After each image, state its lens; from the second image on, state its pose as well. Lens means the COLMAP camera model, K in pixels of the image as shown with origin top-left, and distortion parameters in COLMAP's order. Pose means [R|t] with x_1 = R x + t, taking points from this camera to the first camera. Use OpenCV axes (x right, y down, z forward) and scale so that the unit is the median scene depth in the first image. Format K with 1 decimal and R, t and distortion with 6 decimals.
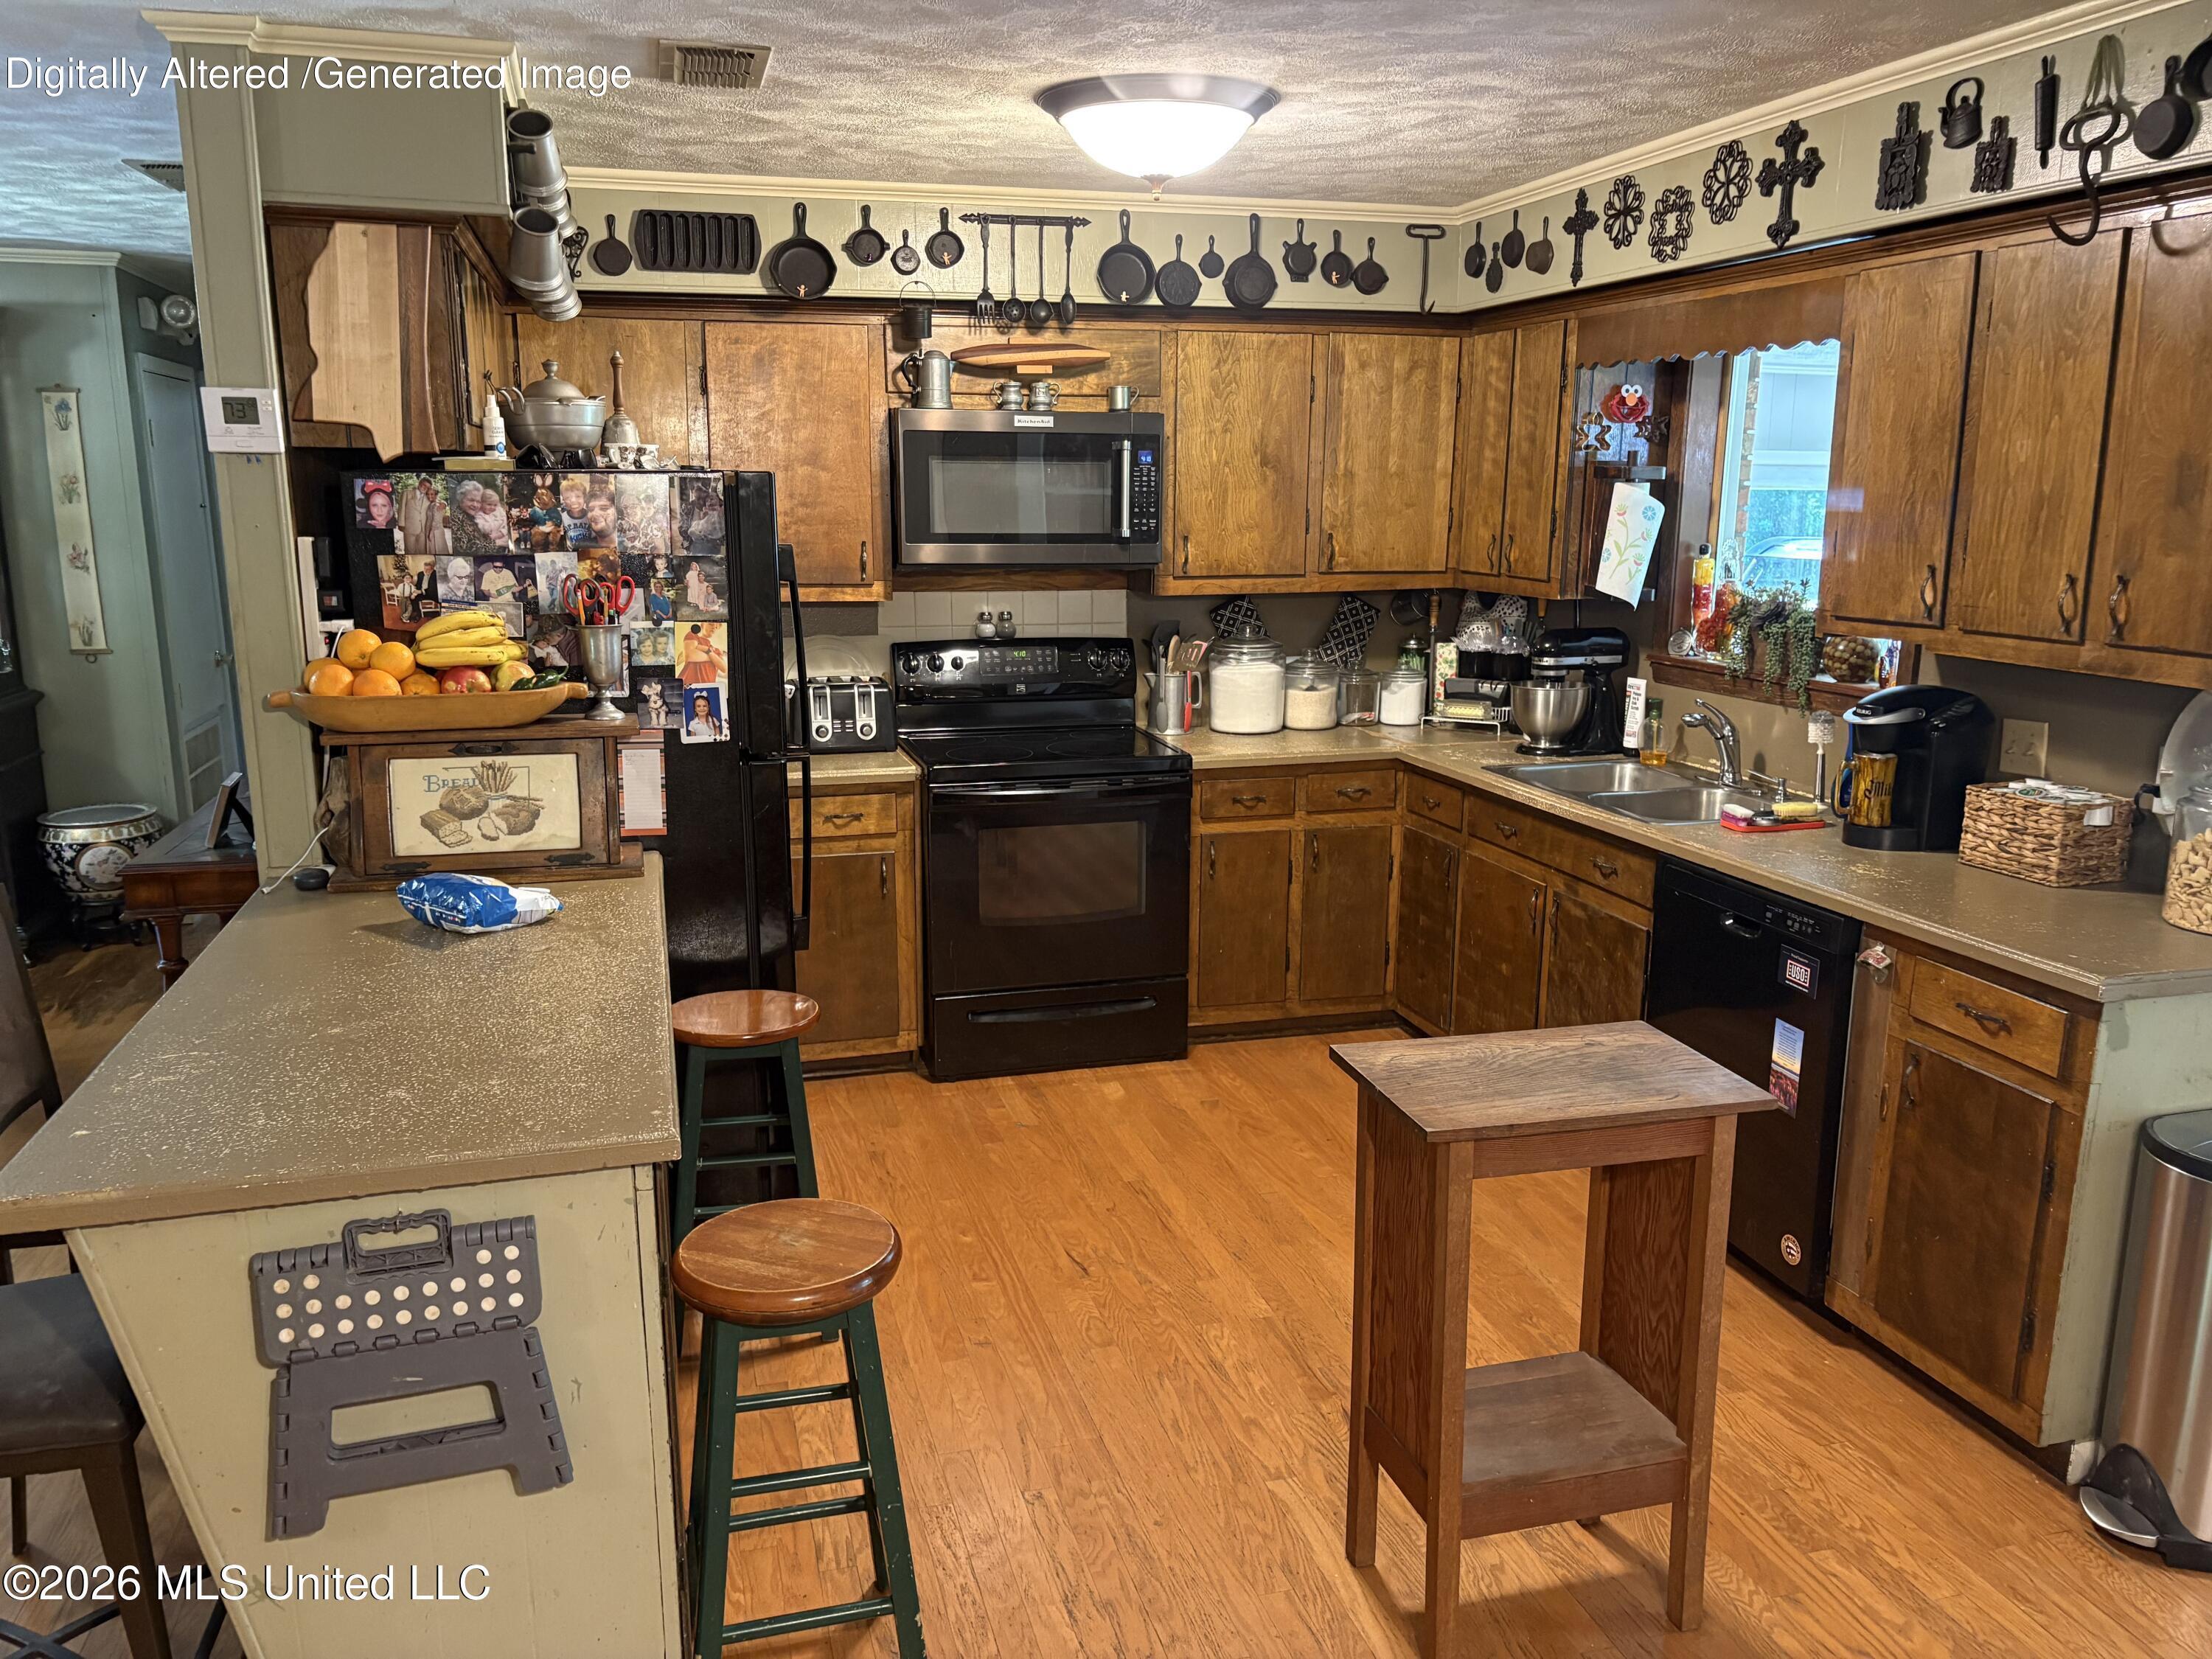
lens RADIAL K [[1658.4, 0, 1103.2], [0, 1658.4, 830.3], [0, 0, 1]] dist [0.041463, -0.050998]
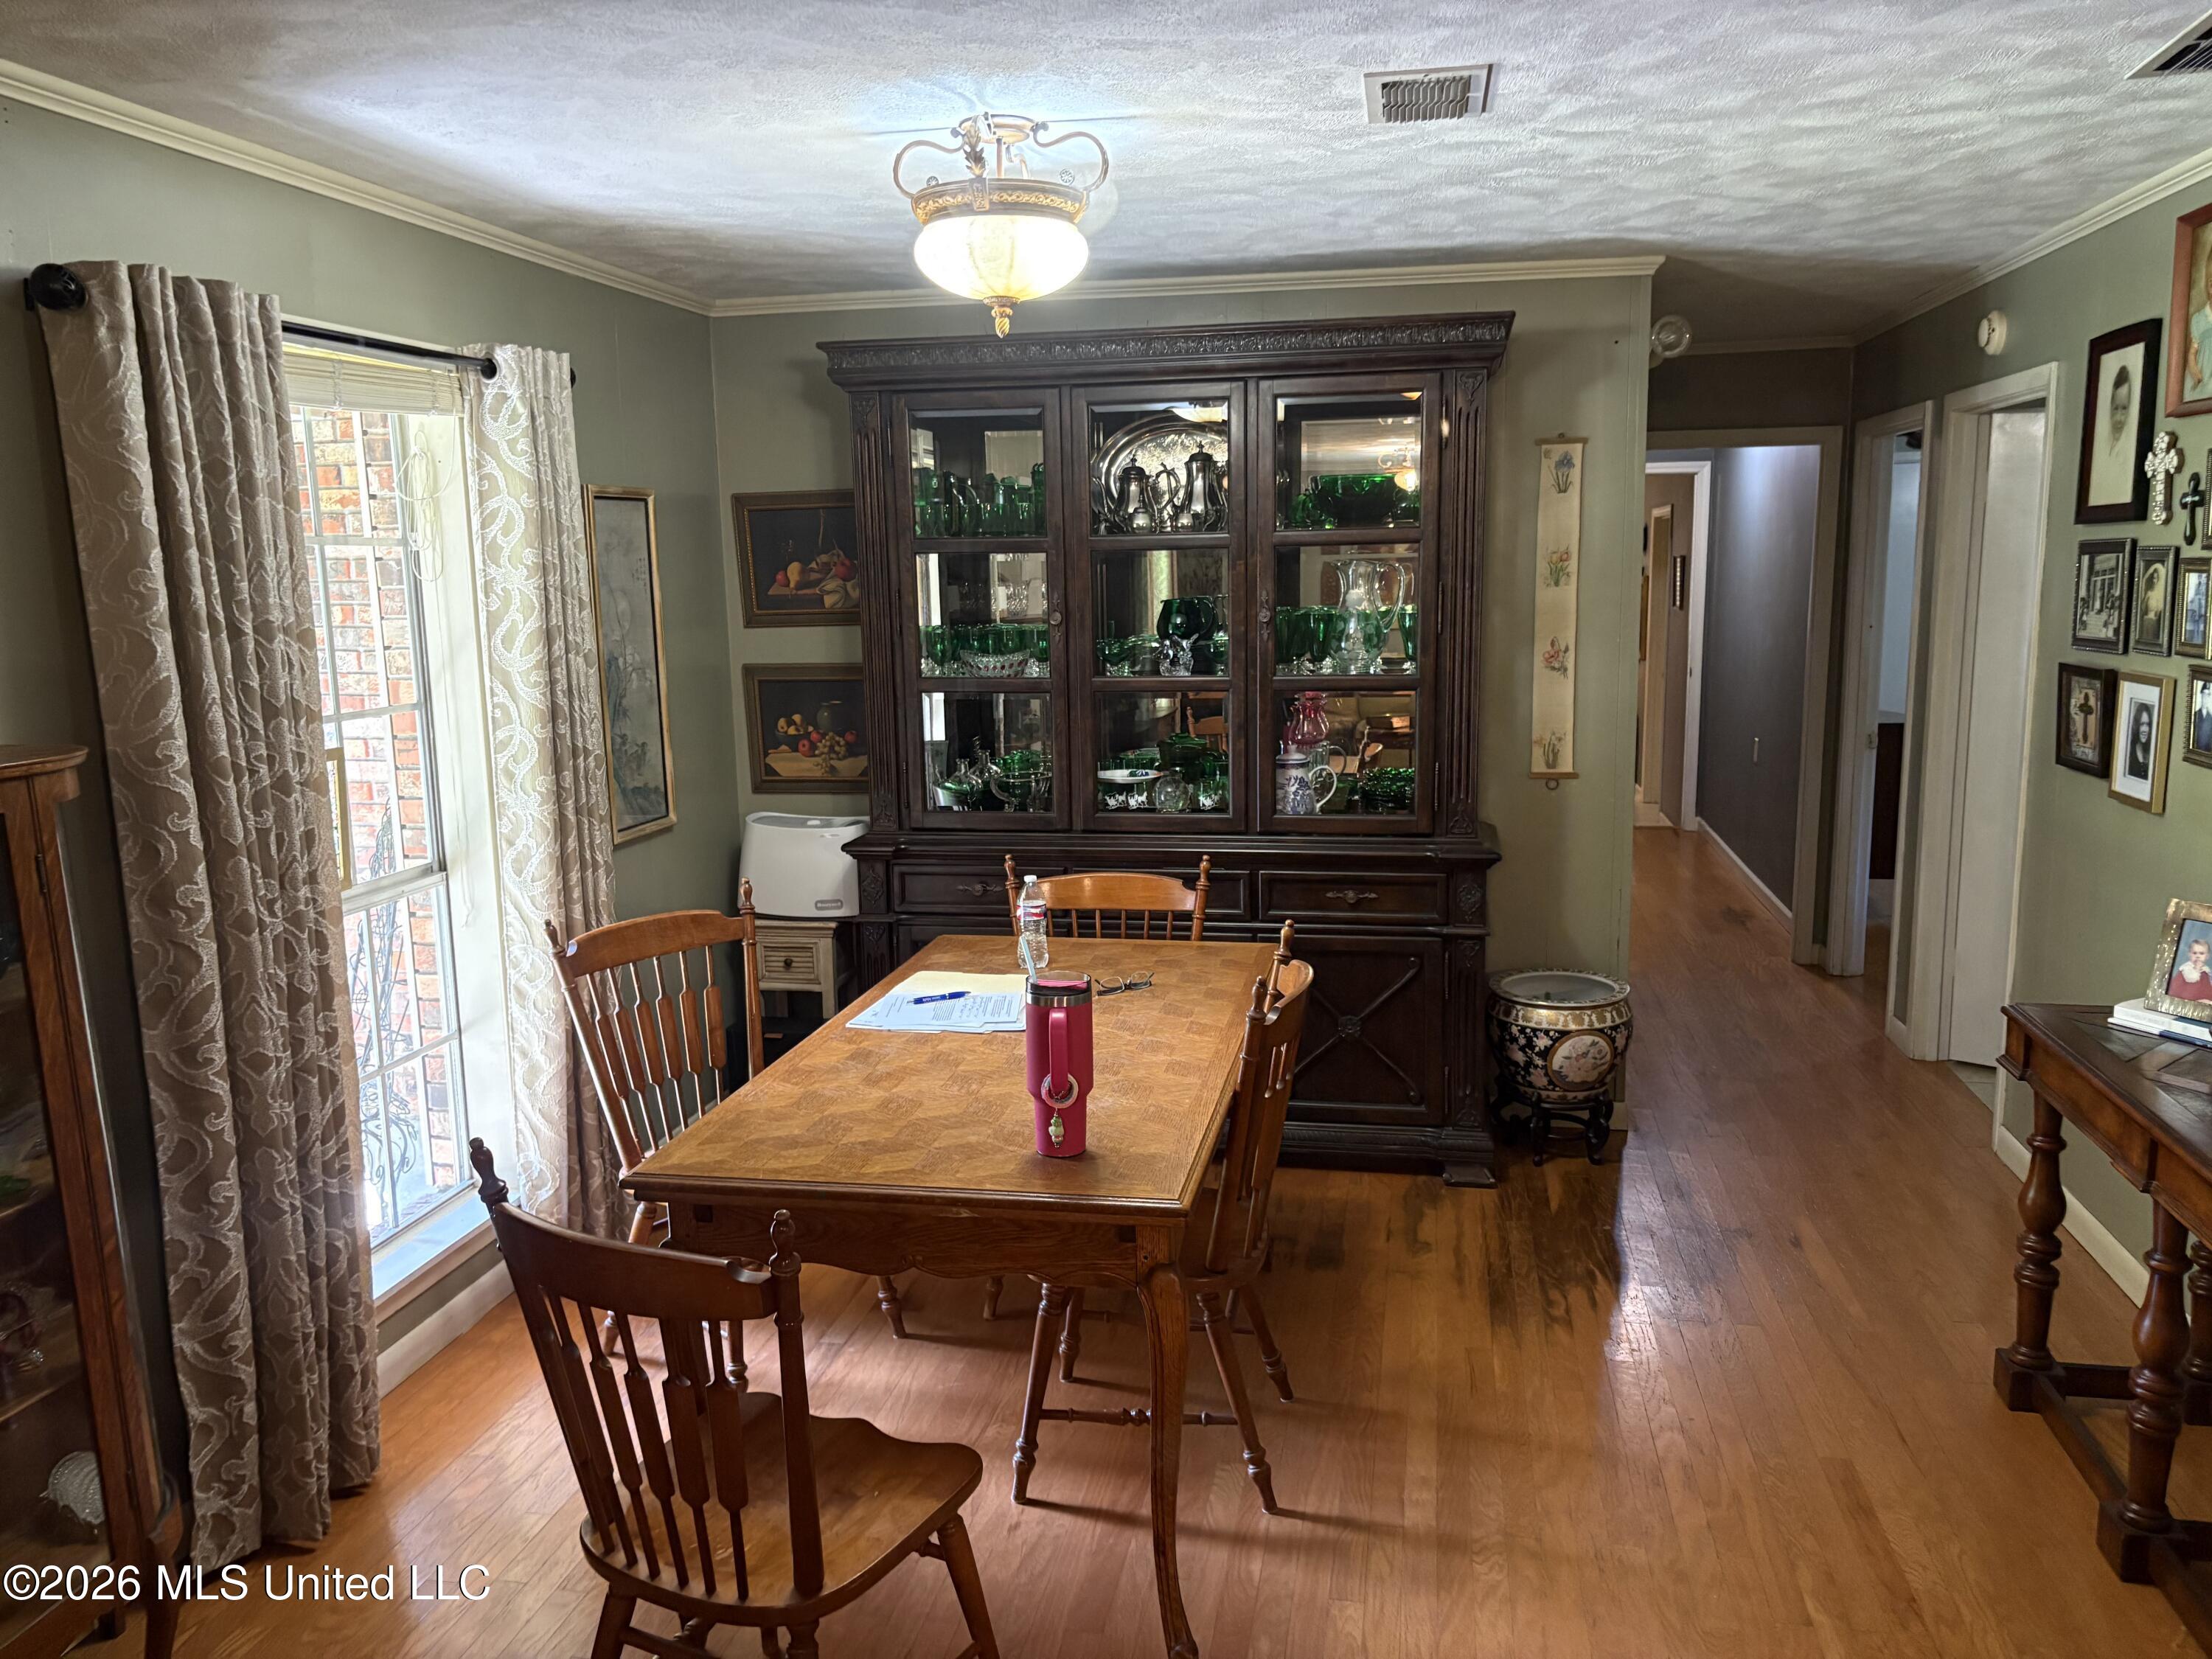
lens RADIAL K [[1658.4, 0, 1108.7], [0, 1658.4, 834.8], [0, 0, 1]] dist [0.041463, -0.050998]
pose [[0.896805, 0.054569, -0.439047, -0.462317], [-0.069702, 0.997398, -0.018410, -0.052047], [0.436900, 0.047113, 0.898275, 0.221474]]
